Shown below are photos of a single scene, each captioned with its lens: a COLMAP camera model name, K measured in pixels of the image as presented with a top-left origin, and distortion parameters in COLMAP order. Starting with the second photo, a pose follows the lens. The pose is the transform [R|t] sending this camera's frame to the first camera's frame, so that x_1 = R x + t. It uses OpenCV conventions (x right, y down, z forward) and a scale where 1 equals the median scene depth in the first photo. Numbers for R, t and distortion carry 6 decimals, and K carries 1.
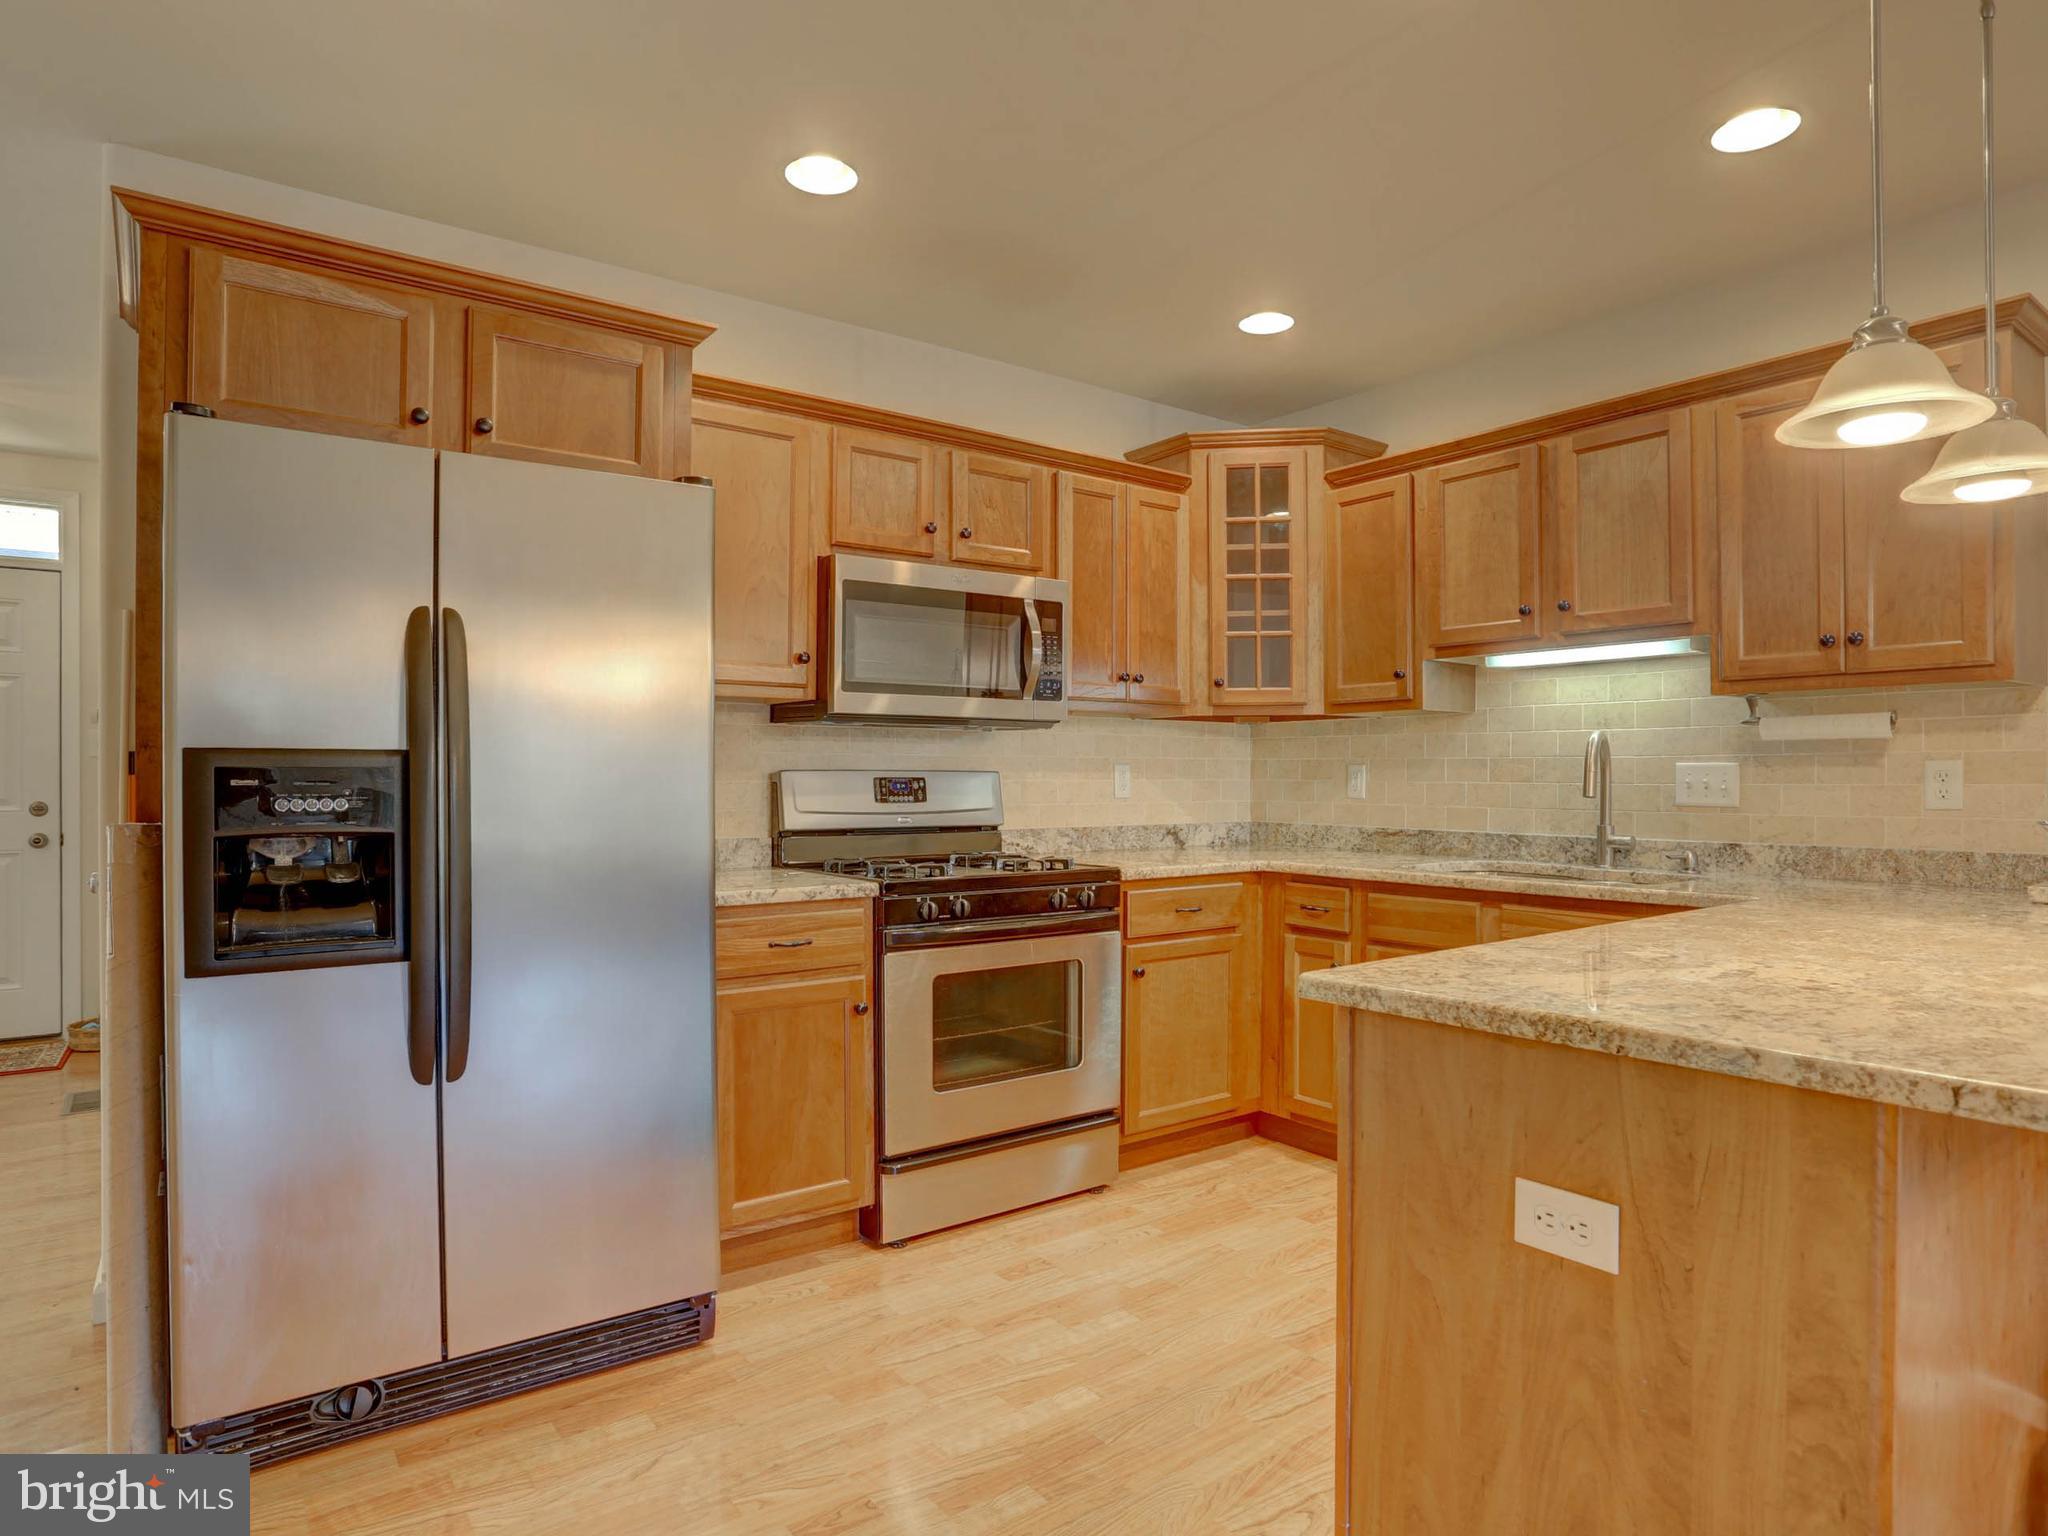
lens RADIAL K [[1150.9, 0, 1020.1], [0, 1150.9, 763.5], [0, 0, 1]] dist [-0.076833, 0.031932]
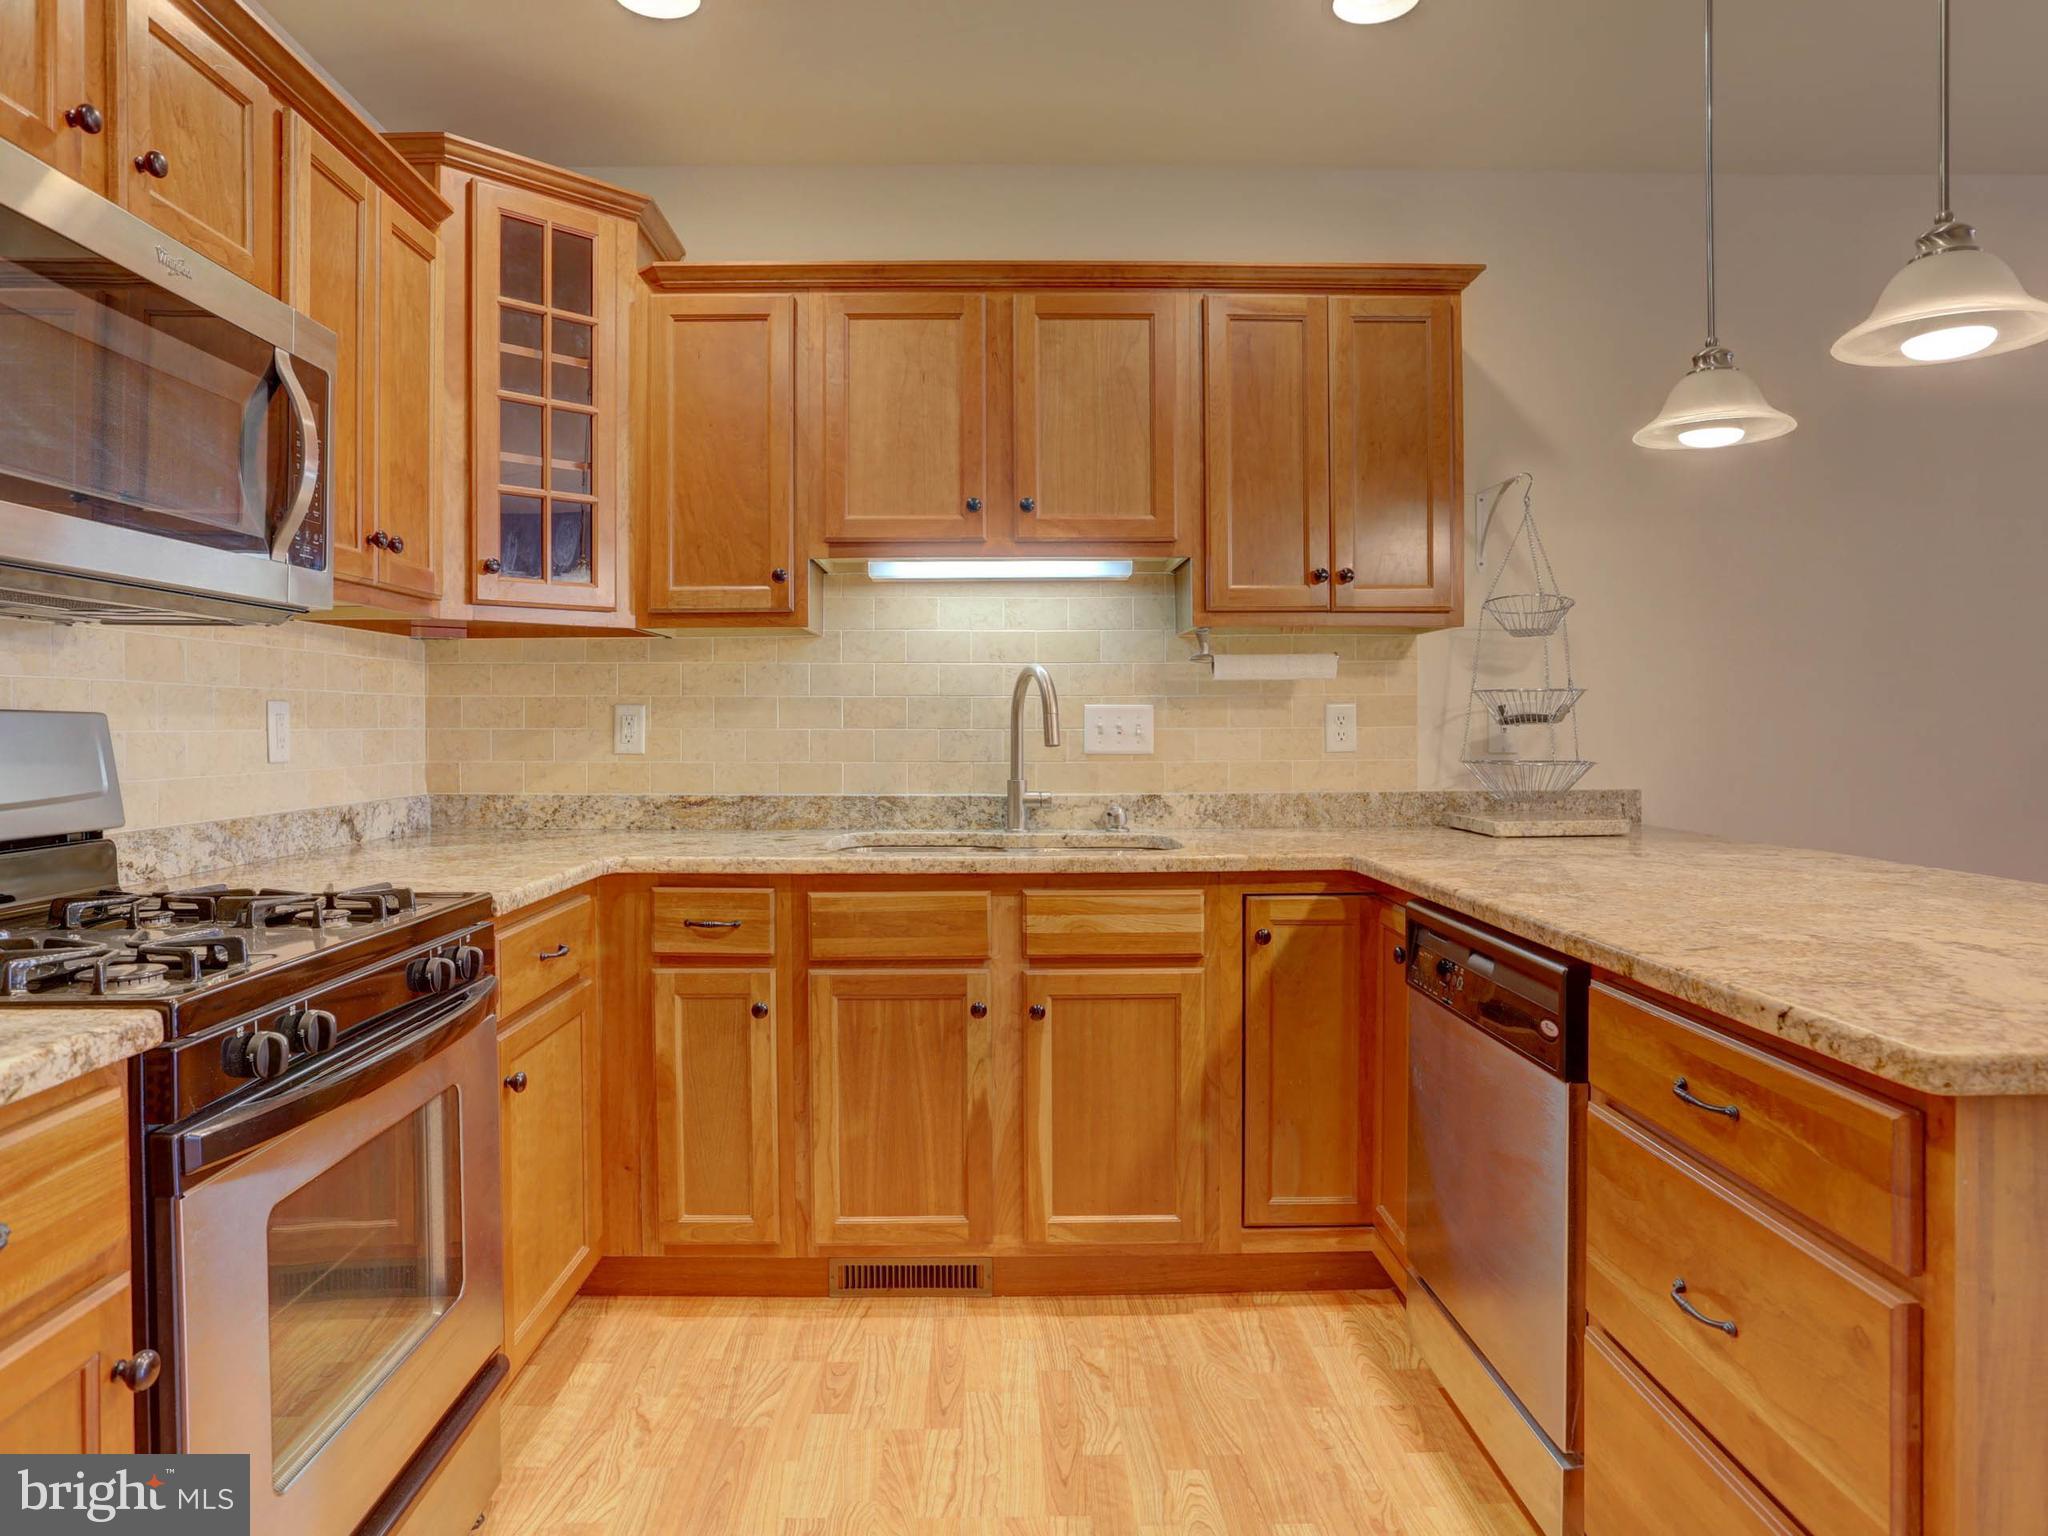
lens RADIAL K [[1290.7, 0, 1021.5], [0, 1290.7, 721.2], [0, 0, 1]] dist [-0.081572, 0.064156]
pose [[0.587512, -0.001698, 0.809214, -0.225846], [-0.004246, 0.999978, 0.005181, 0.006816], [-0.809205, -0.006480, 0.587491, 0.425045]]
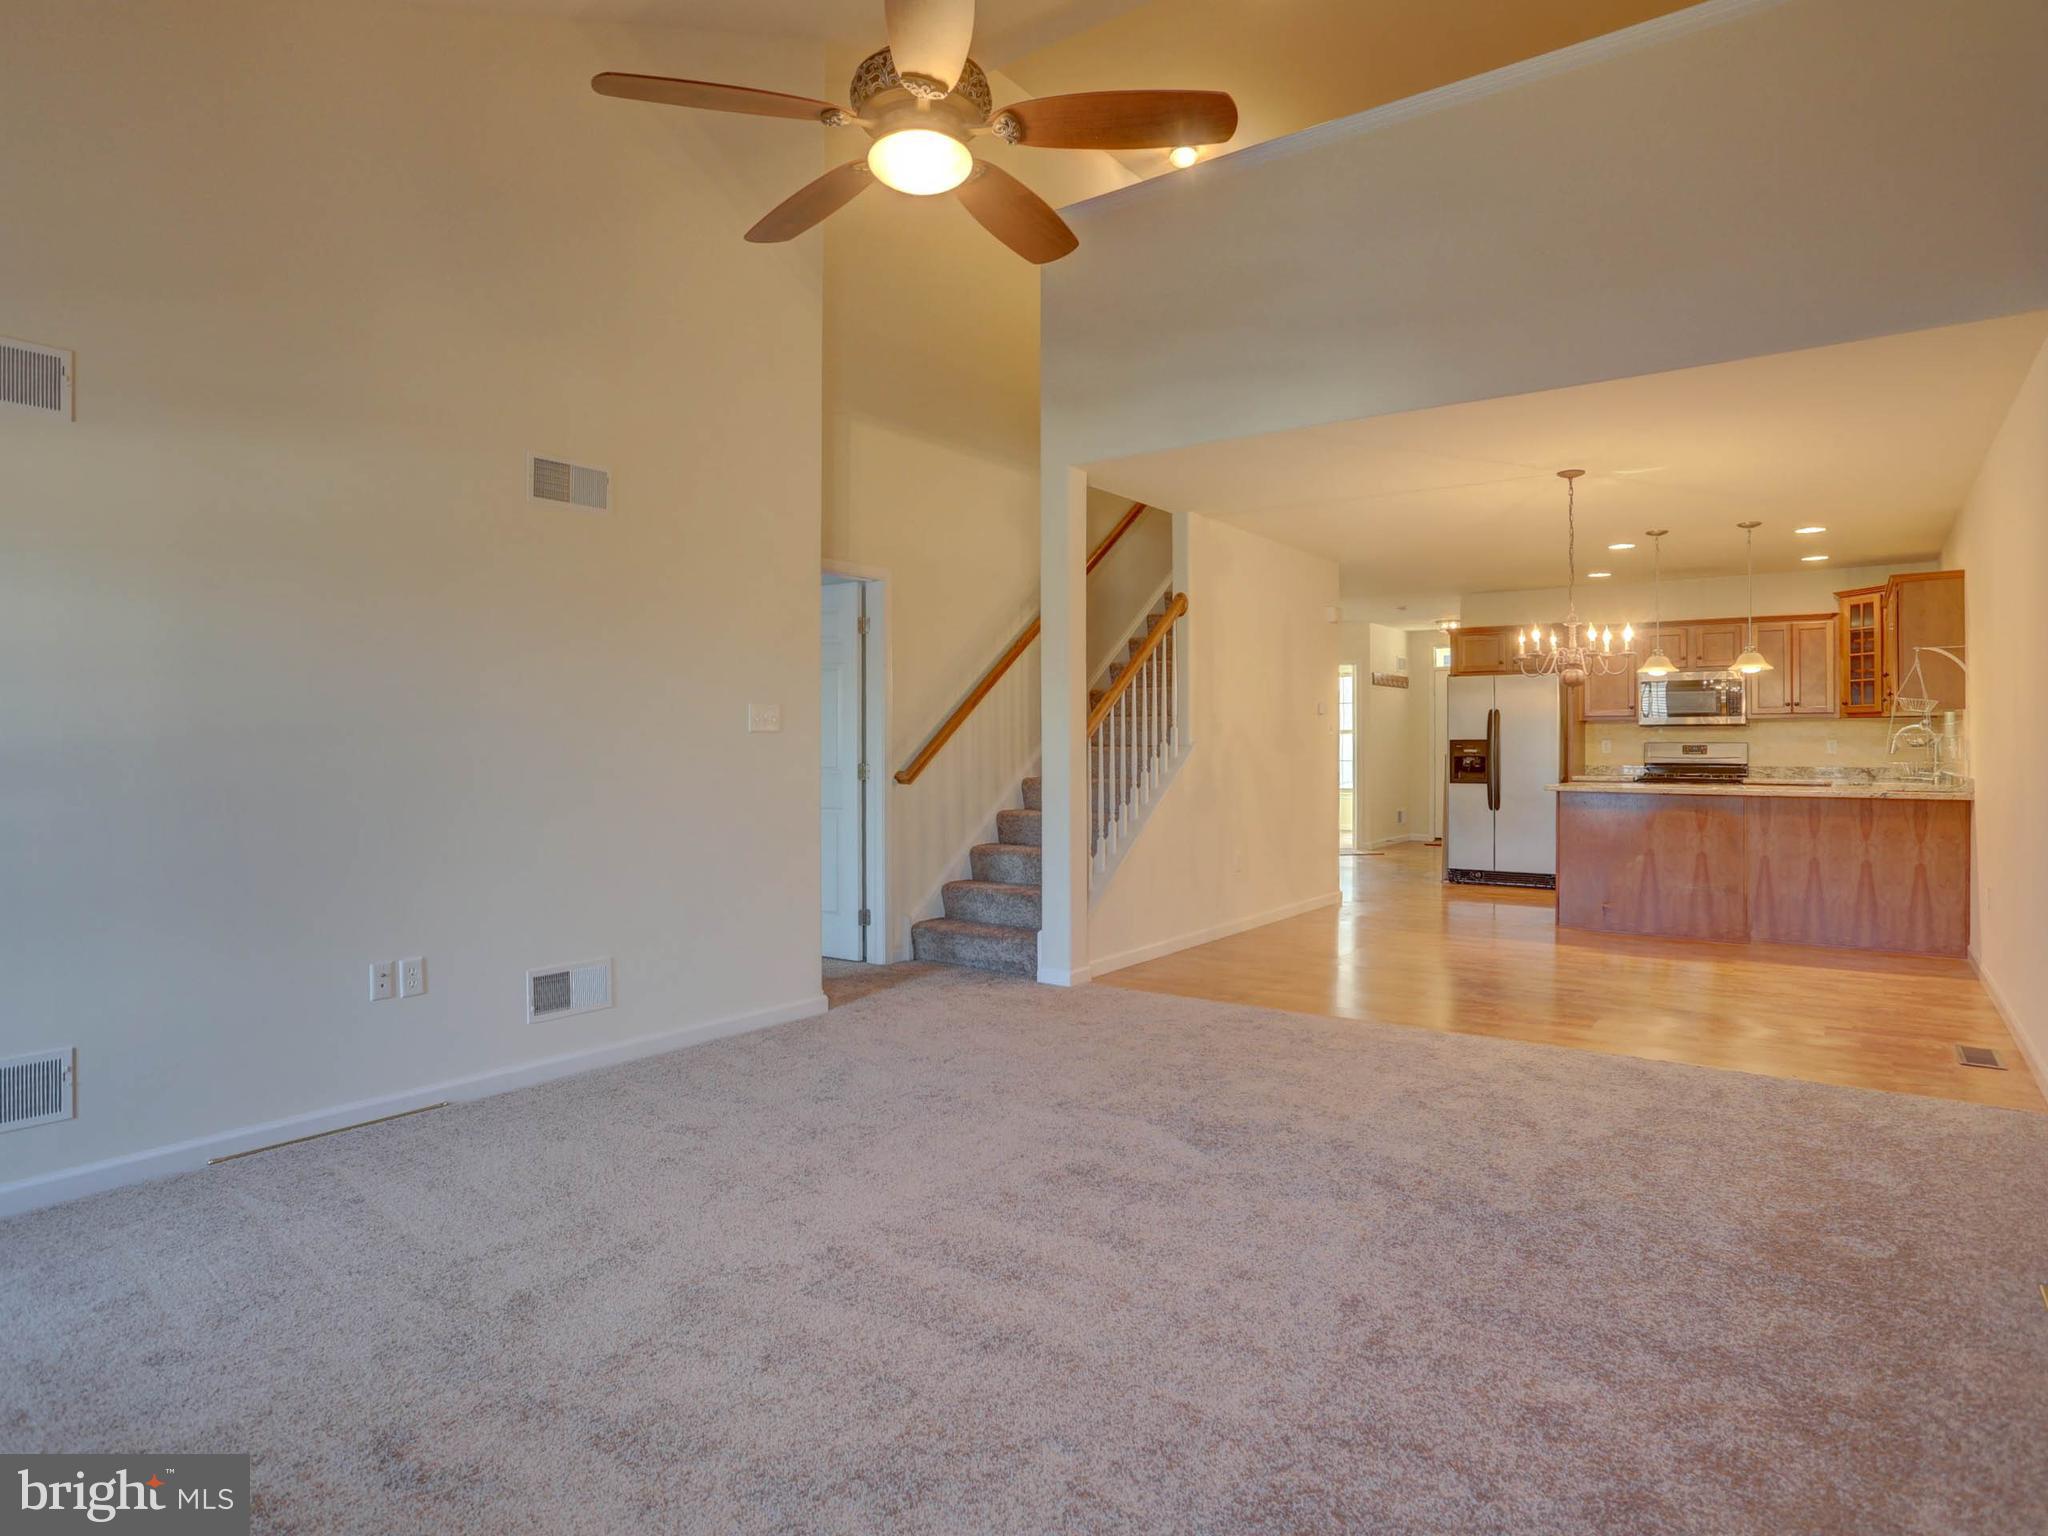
lens RADIAL K [[1150.9, 0, 1020.1], [0, 1150.9, 763.5], [0, 0, 1]] dist [-0.076833, 0.031932]
pose [[0.289991, 0.014194, -0.956924, 1.990942], [0.014831, 0.999703, 0.019323, -0.019984], [0.956915, -0.019795, 0.289694, -1.310134]]
